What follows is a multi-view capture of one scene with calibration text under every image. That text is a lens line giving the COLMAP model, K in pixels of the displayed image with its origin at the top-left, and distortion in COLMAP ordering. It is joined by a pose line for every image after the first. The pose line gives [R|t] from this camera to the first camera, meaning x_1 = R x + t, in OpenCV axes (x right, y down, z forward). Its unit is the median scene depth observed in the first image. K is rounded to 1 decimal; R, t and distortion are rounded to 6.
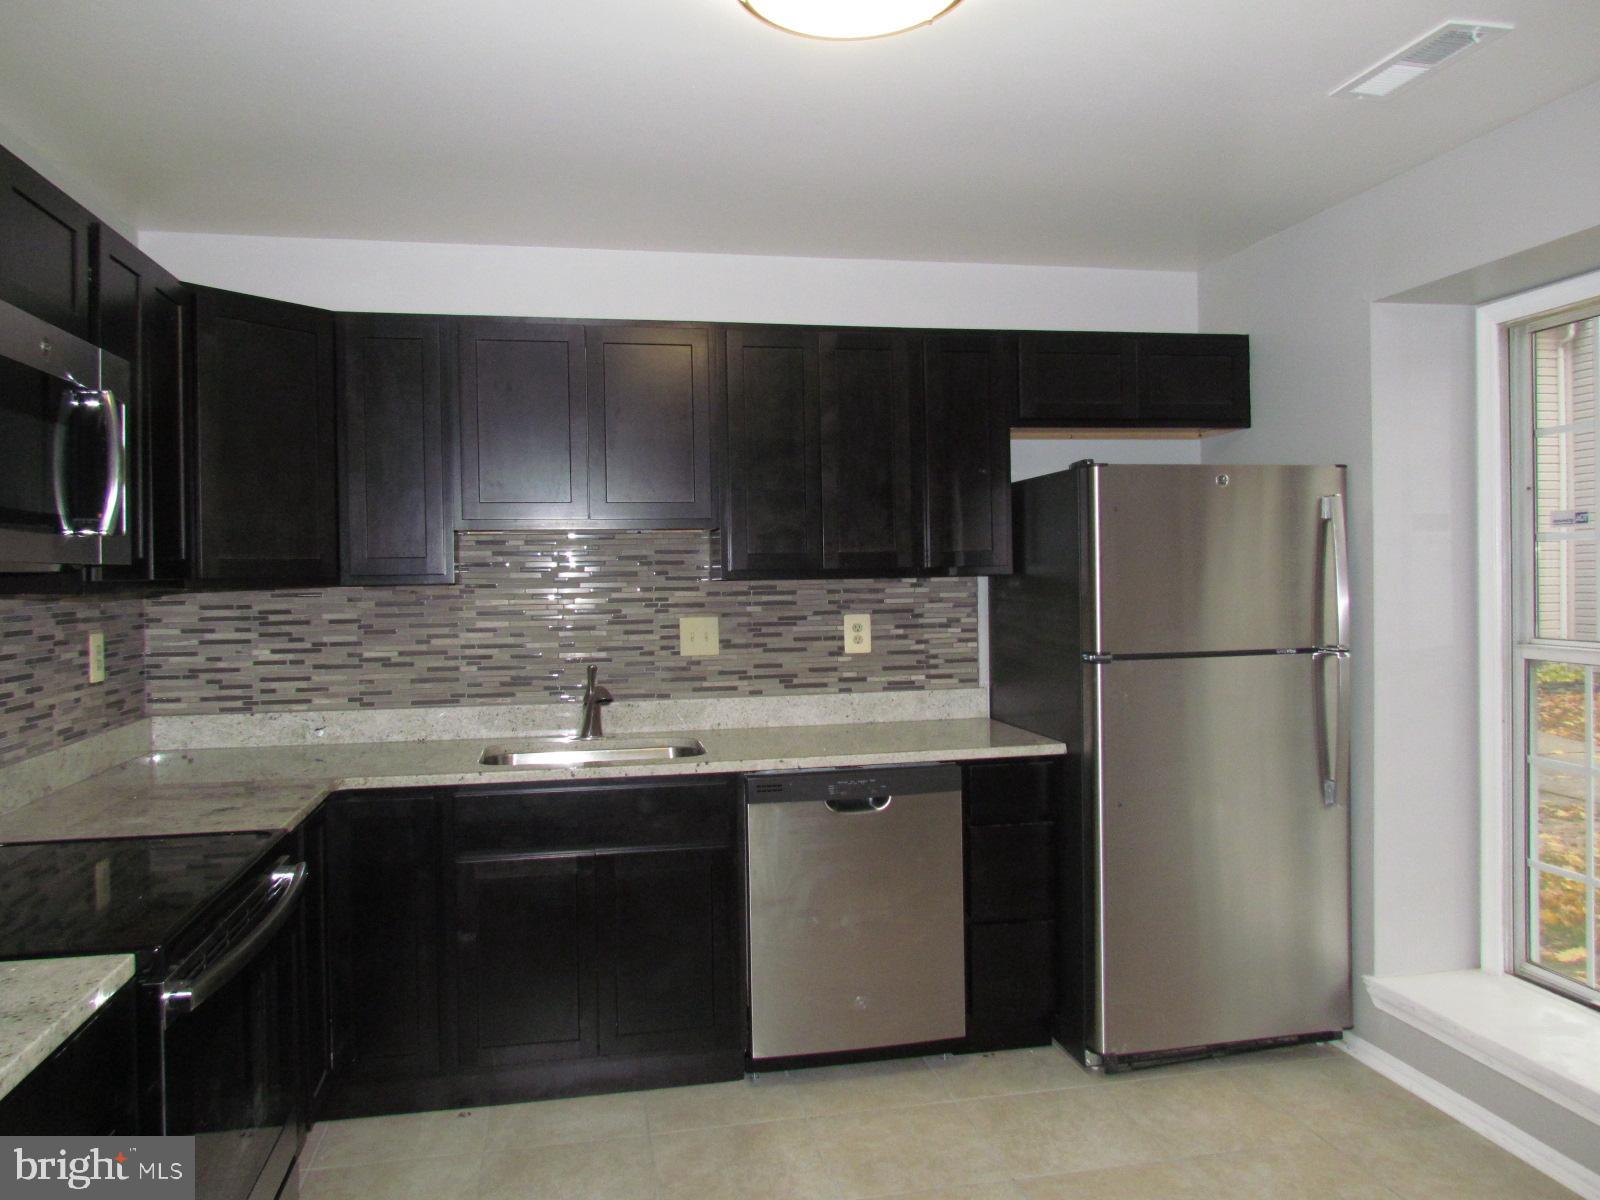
lens RADIAL K [[1129.1, 0, 800.0], [0, 1129.1, 600.0], [0, 0, 1]] dist [-0.052844, 0.040508]
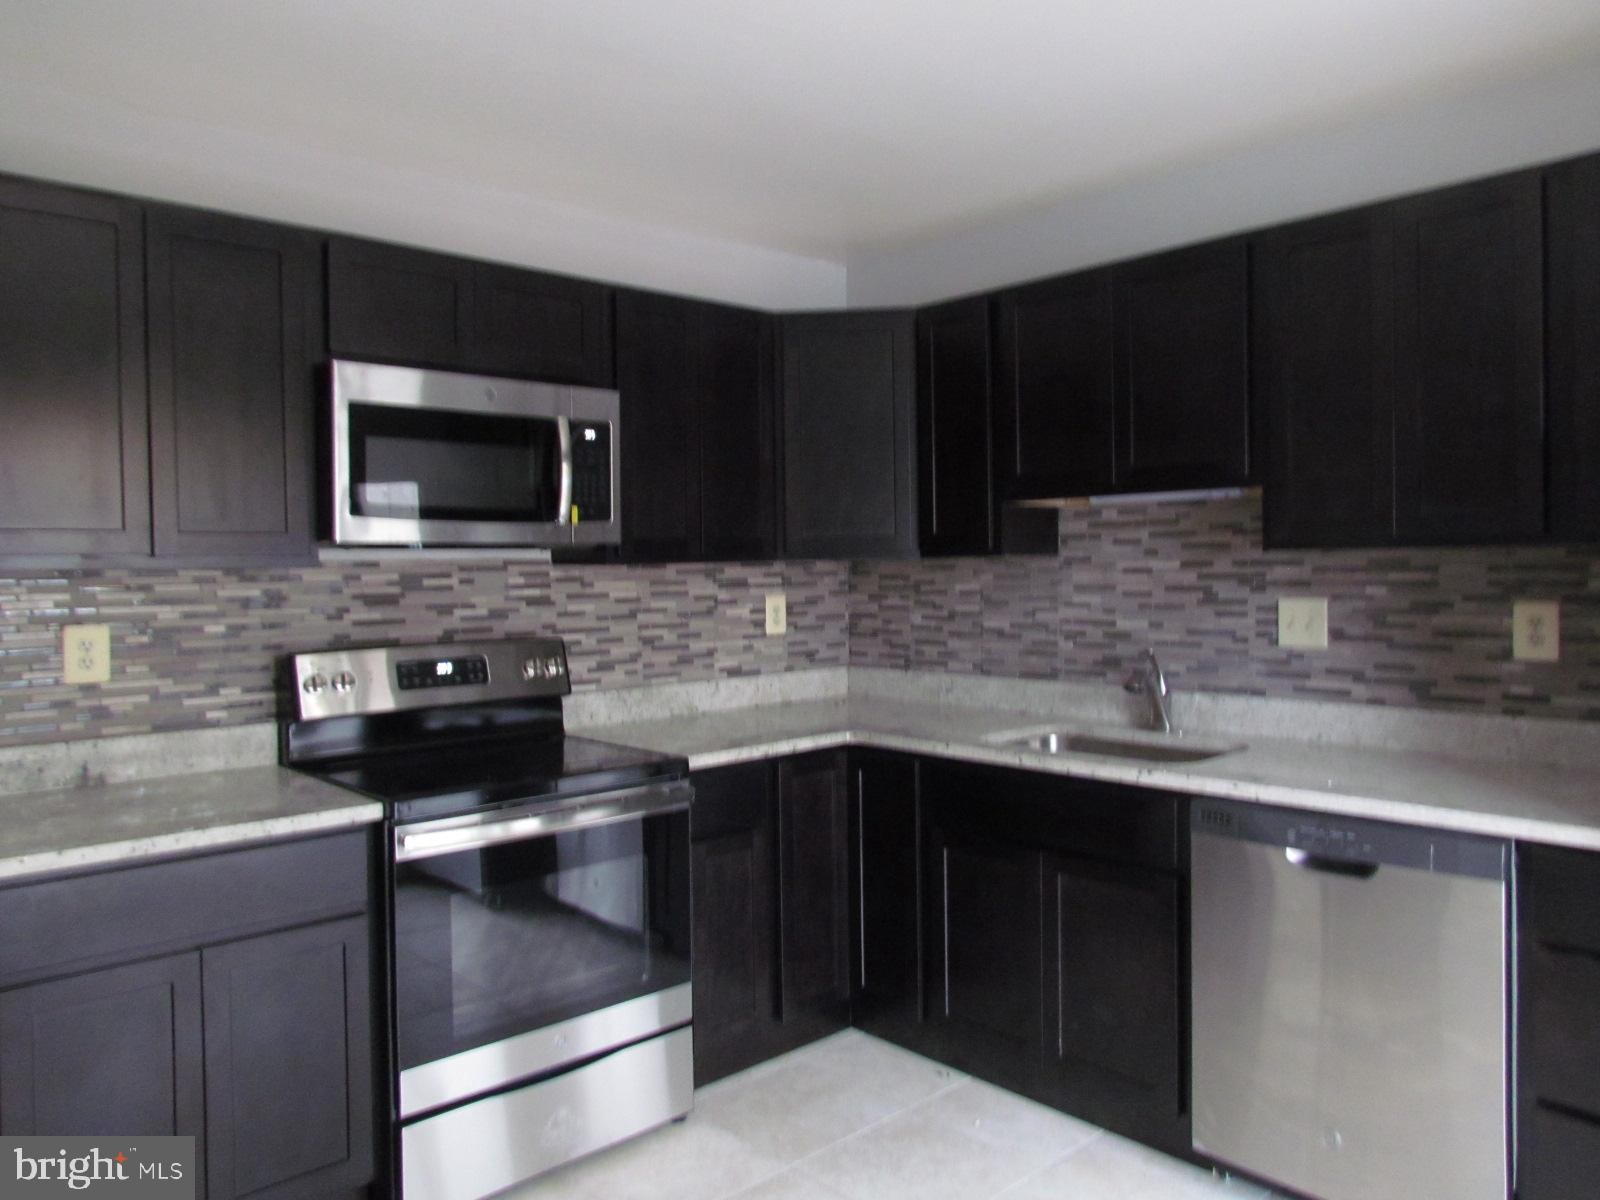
lens RADIAL K [[1129.1, 0, 800.0], [0, 1129.1, 600.0], [0, 0, 1]] dist [-0.052844, 0.040508]
pose [[0.519014, 0.031060, -0.854201, 0.406220], [-0.011127, 0.999500, 0.029583, -0.003405], [0.854693, -0.005849, 0.519101, 0.292480]]
